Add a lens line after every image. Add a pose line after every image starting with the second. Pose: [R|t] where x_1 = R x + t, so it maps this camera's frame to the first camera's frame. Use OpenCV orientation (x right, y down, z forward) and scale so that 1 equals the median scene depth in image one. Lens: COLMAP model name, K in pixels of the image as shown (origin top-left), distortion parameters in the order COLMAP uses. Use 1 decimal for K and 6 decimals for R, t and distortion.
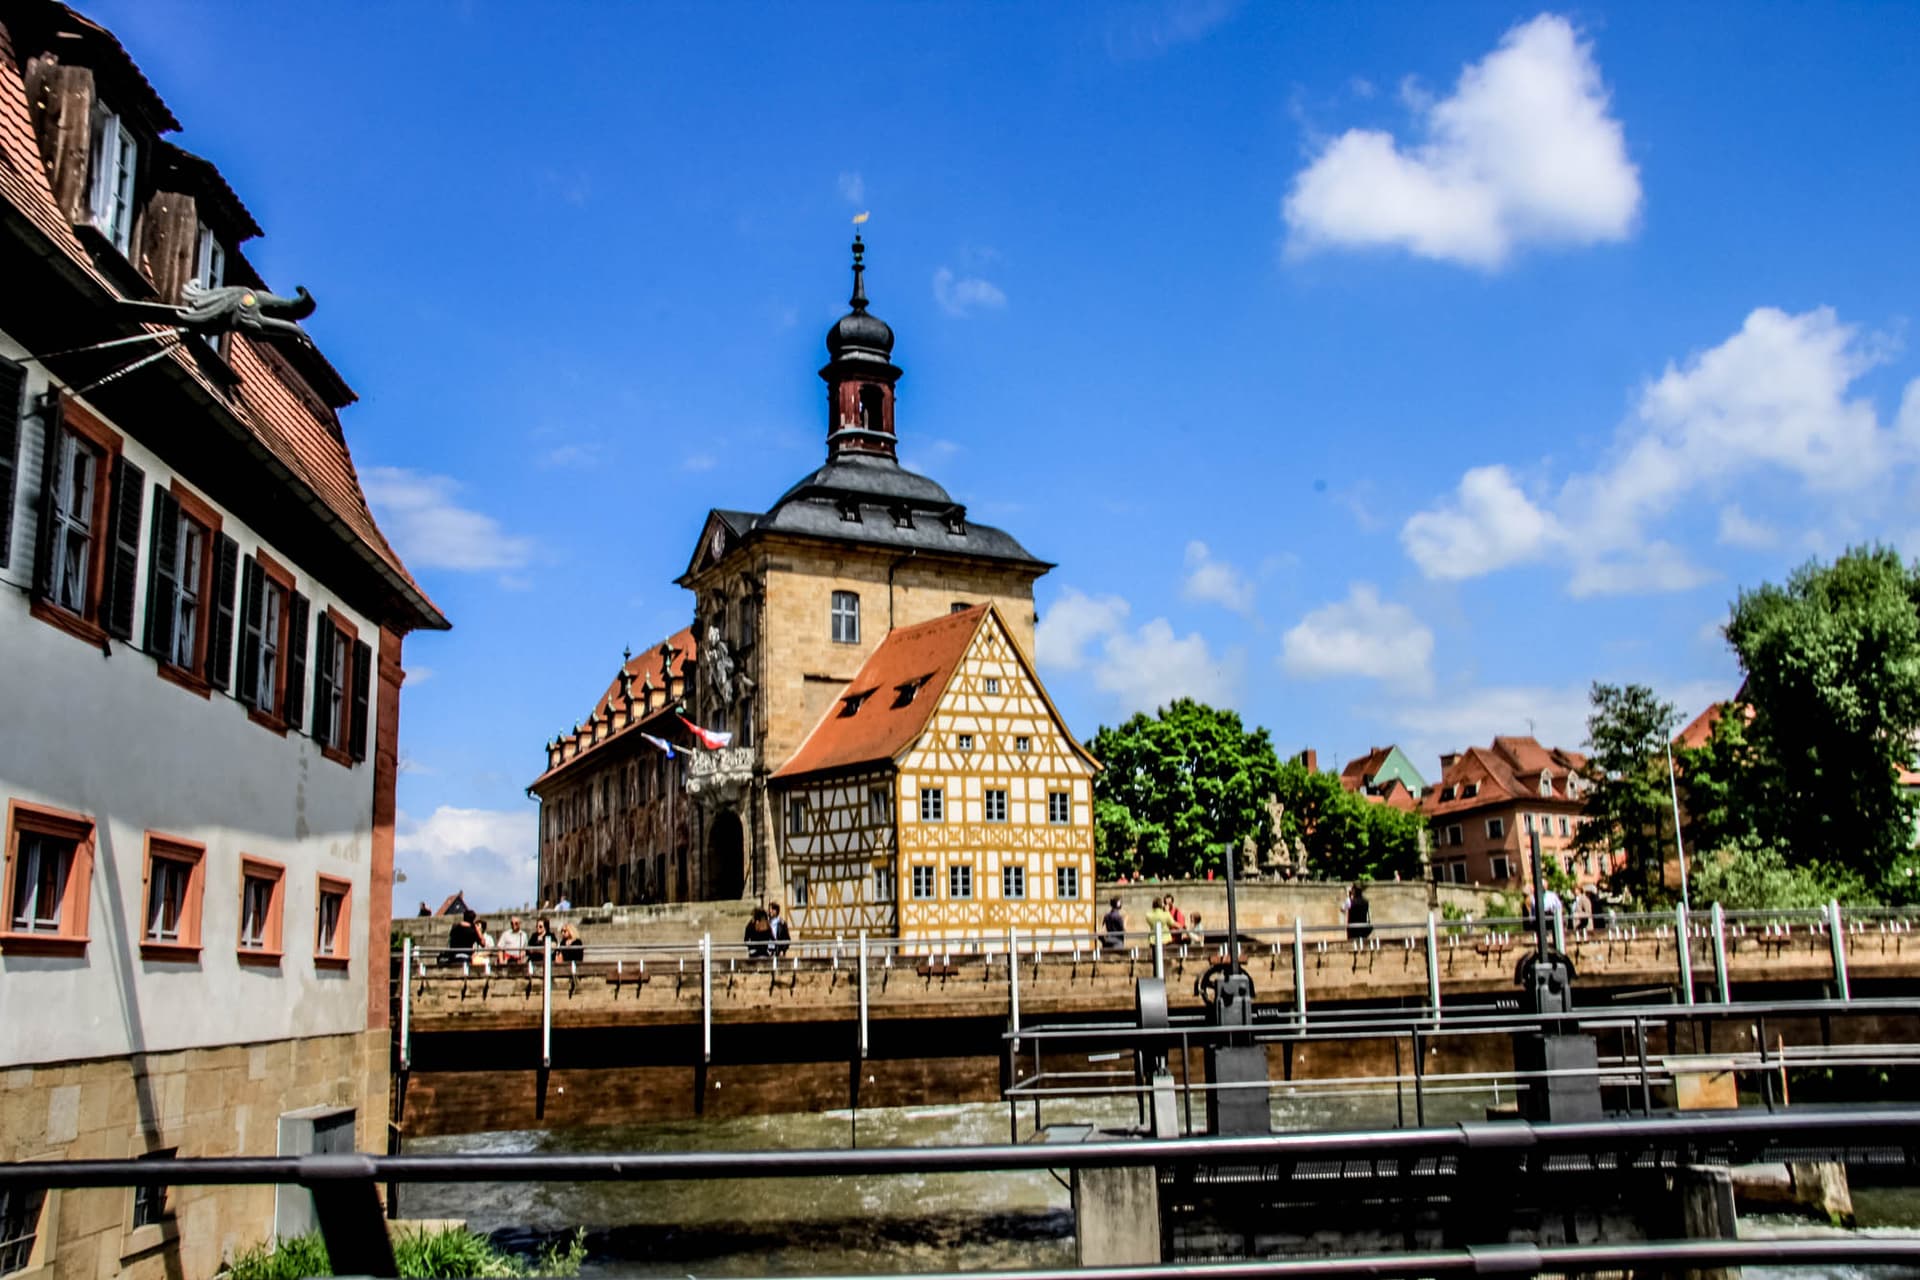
lens RADIAL K [[1637.2, 0, 950.3], [0, 1637.2, 646.2], [0, 0, 1]] dist [-0.128225, 0.001478]
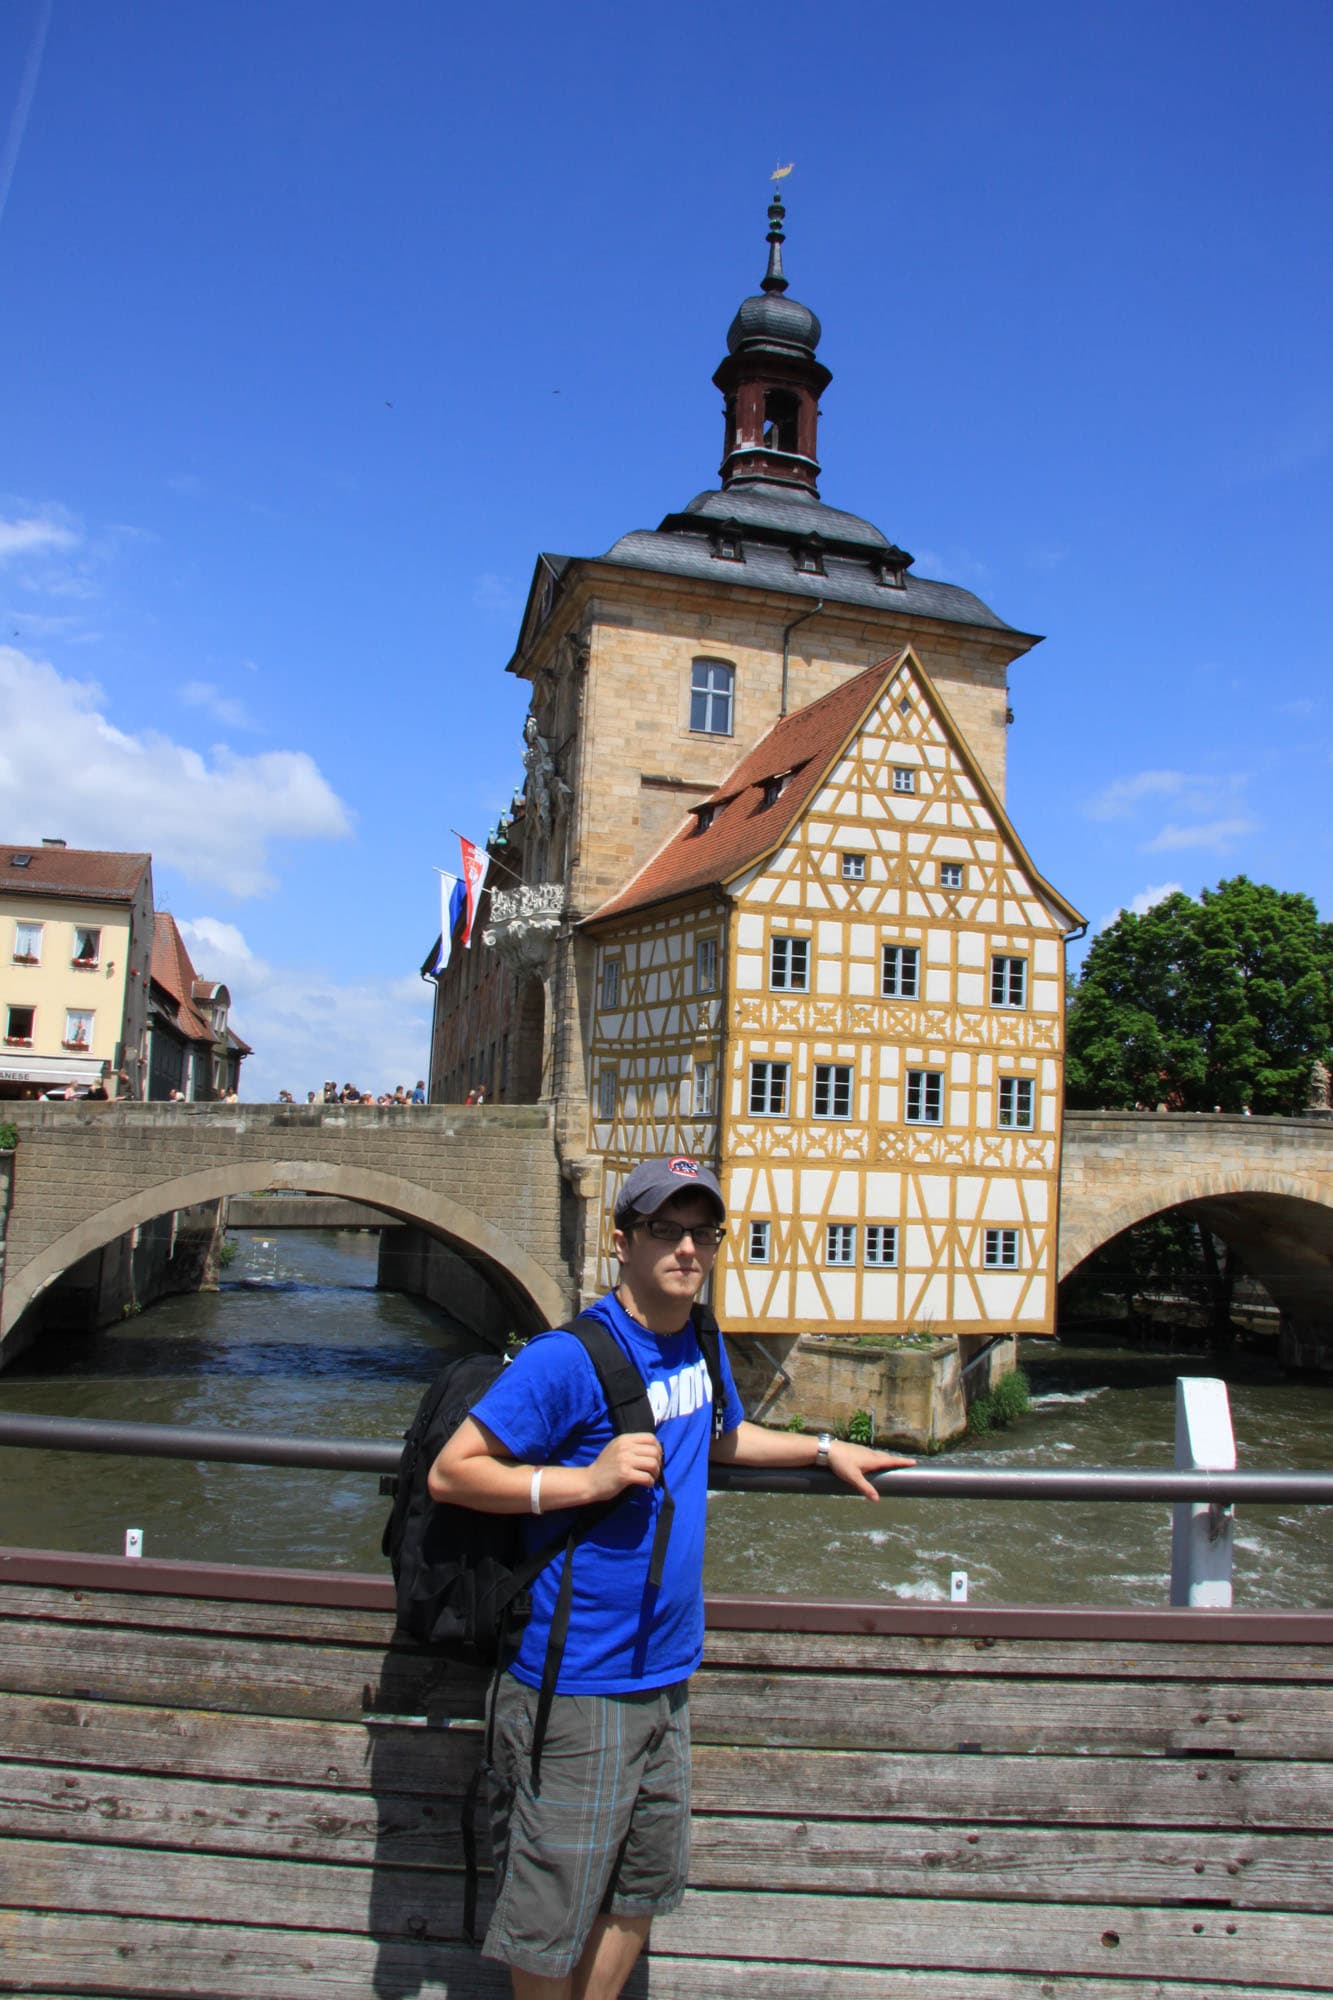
lens RADIAL K [[1535.2, 0, 666.5], [0, 1535.2, 1000.0], [0, 0, 1]] dist [-0.158584, 0.005104]
pose [[0.972561, 0.039733, -0.229231, 0.072998], [-0.022547, 0.996768, 0.077110, 0.064260], [0.231554, -0.069825, 0.970313, 0.411380]]
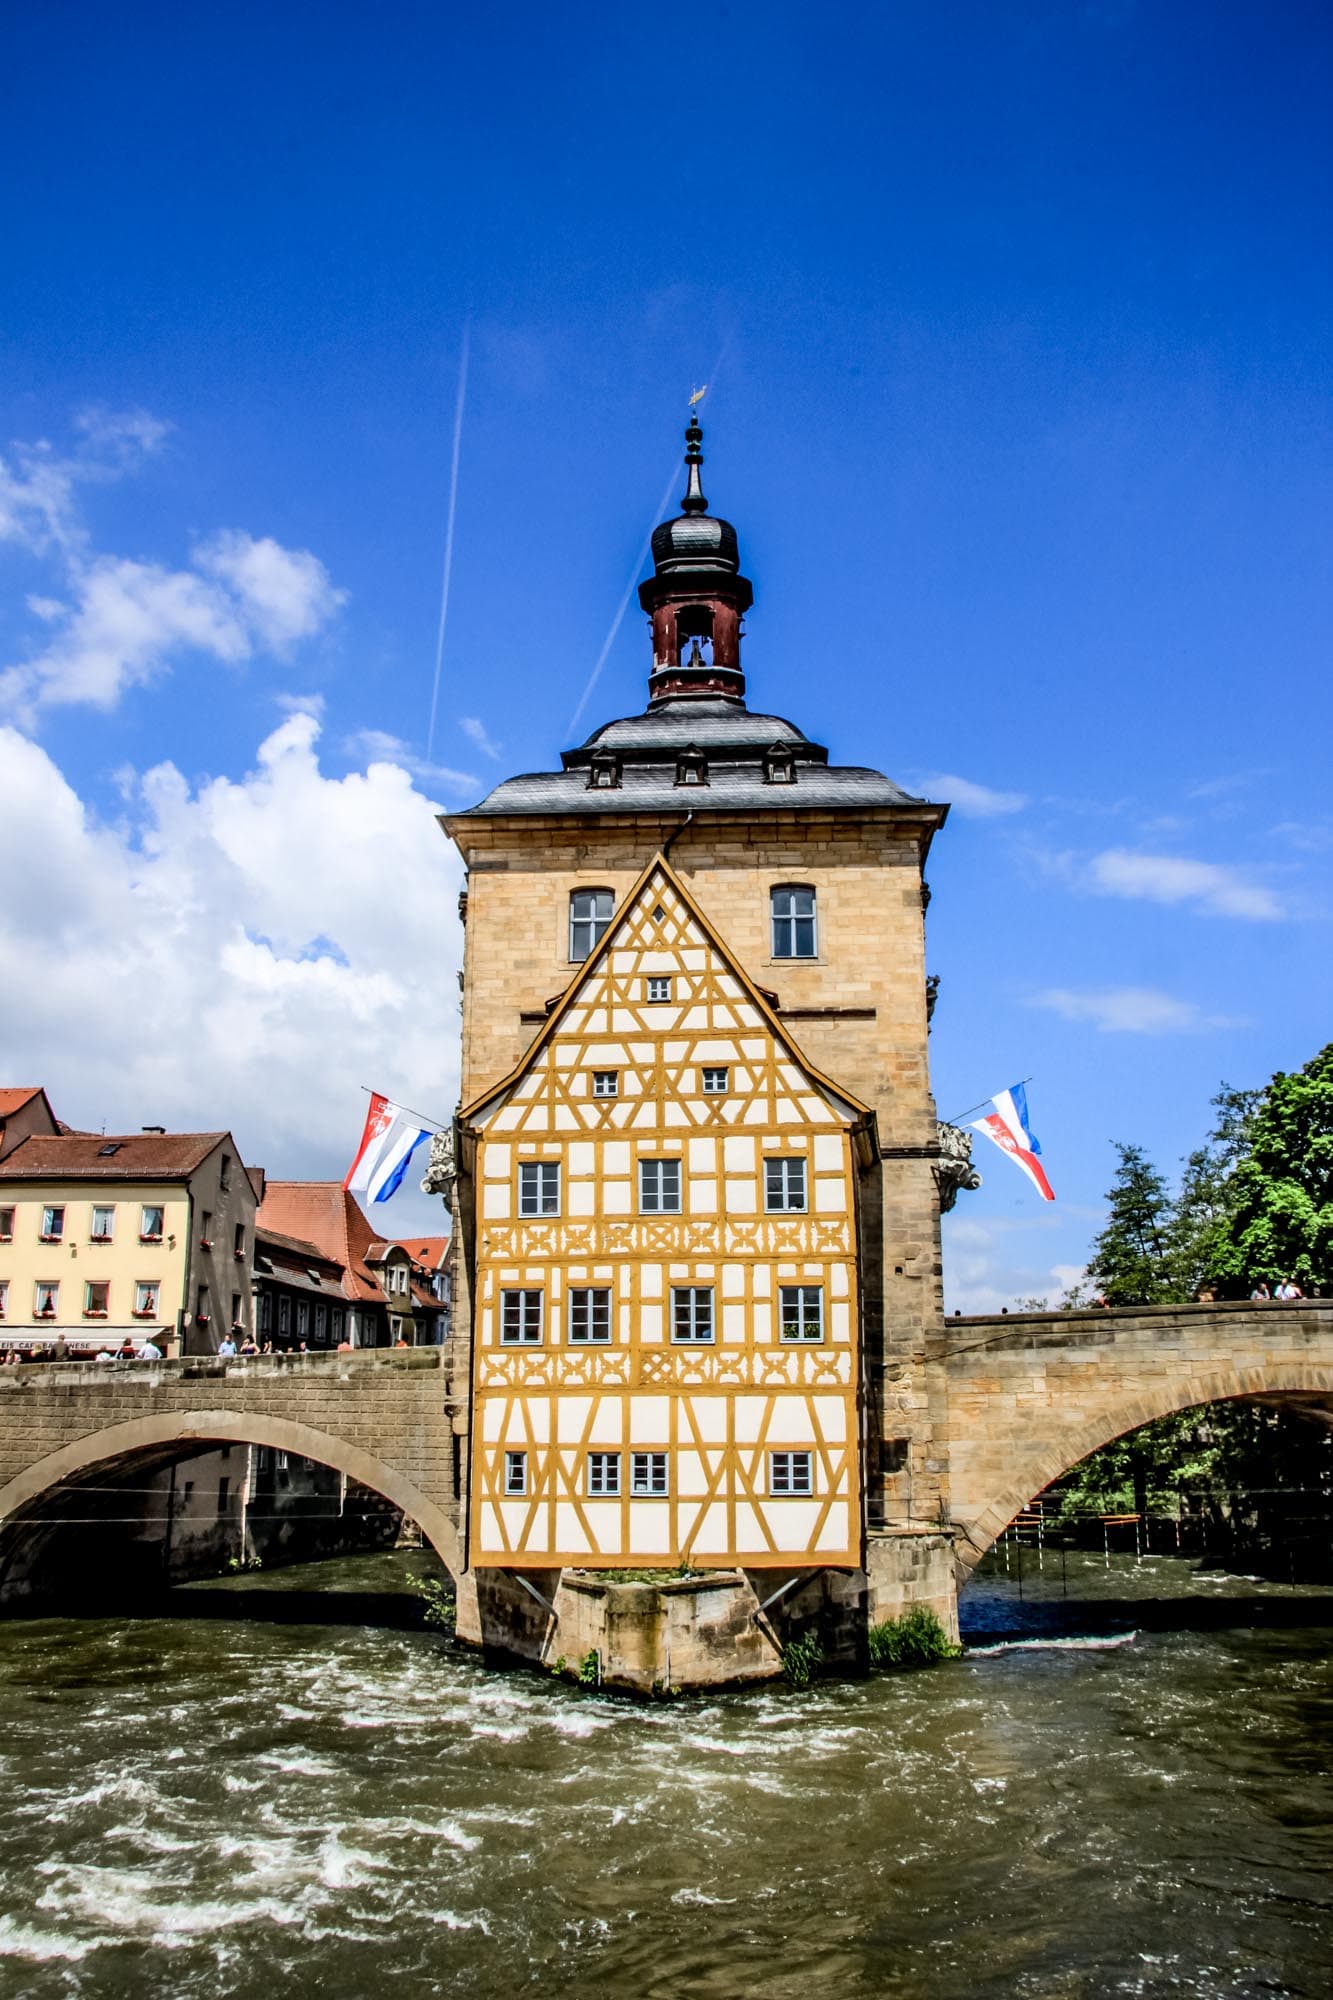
lens RADIAL K [[1602.1, 0, 666.5], [0, 1602.1, 1000.0], [0, 0, 1]] dist [-0.165939, 0.143705]
pose [[0.842010, -0.118301, -0.526330, 0.336737], [0.089806, 0.992783, -0.079475, 0.075023], [0.531934, 0.019652, 0.846558, 0.495942]]
